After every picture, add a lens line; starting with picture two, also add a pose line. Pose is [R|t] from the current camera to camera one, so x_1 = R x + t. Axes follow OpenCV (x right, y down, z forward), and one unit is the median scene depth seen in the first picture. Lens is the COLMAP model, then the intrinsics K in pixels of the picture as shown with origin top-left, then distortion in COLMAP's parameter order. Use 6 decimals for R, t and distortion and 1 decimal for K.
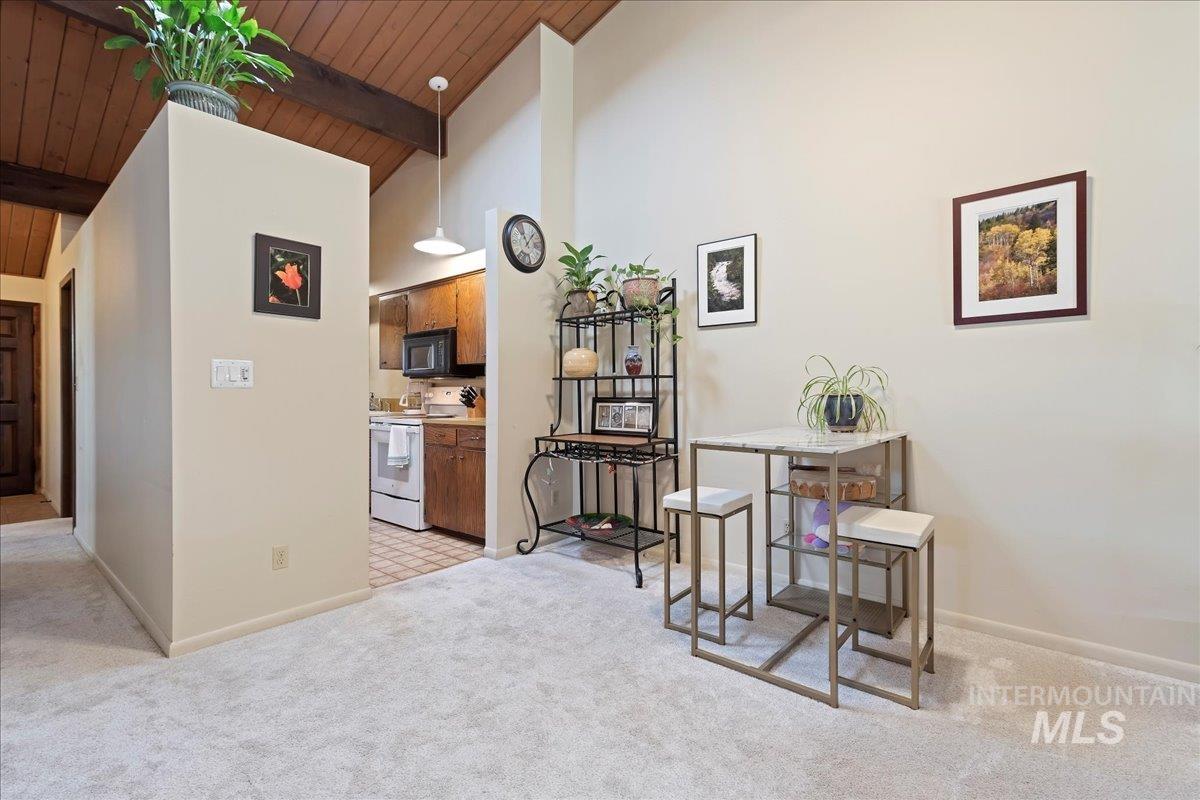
lens RADIAL K [[530.4, 0, 600.0], [0, 530.4, 400.0], [0, 0, 1]] dist [0.001732, -0.000026]
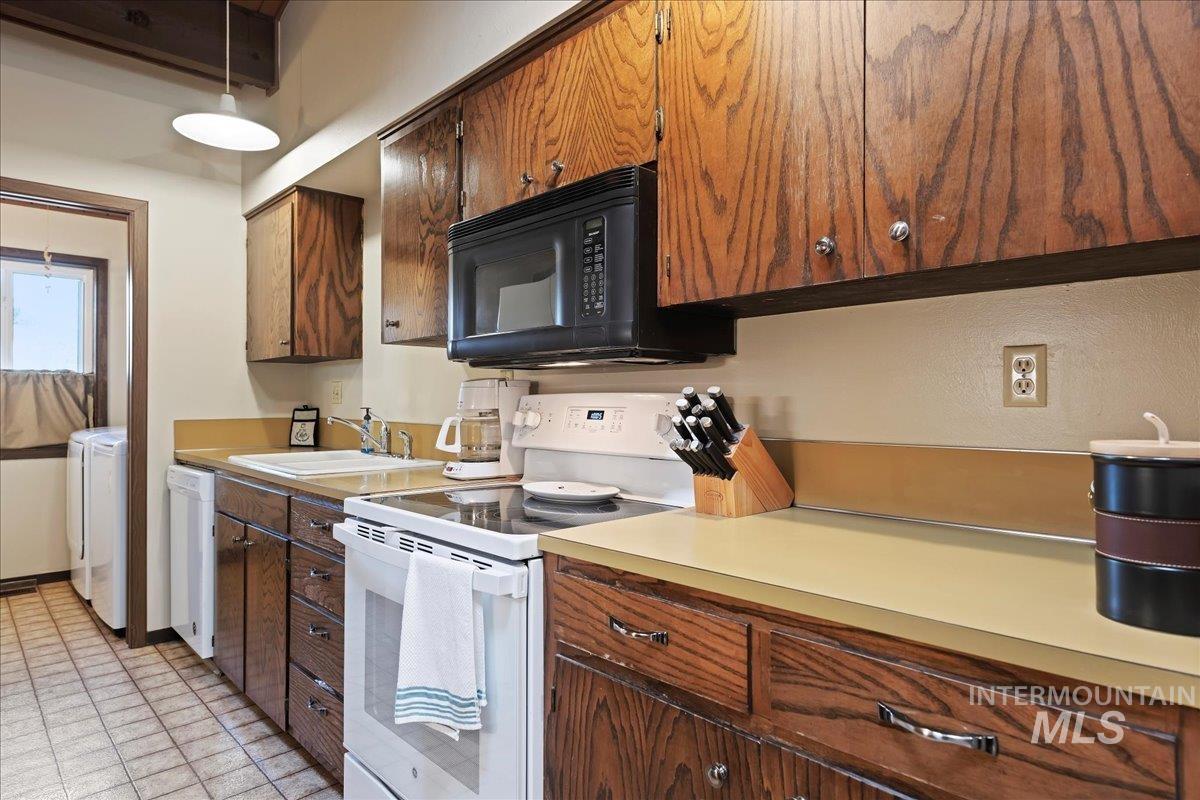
lens RADIAL K [[703.5, 0, 600.0], [0, 703.5, 400.0], [0, 0, 1]] dist [0.000208, -0.000057]
pose [[0.992923, -0.000120, -0.118759, -0.253854], [-0.001290, 0.999930, -0.011800, -0.017744], [0.118752, 0.011870, 0.992853, 0.650623]]
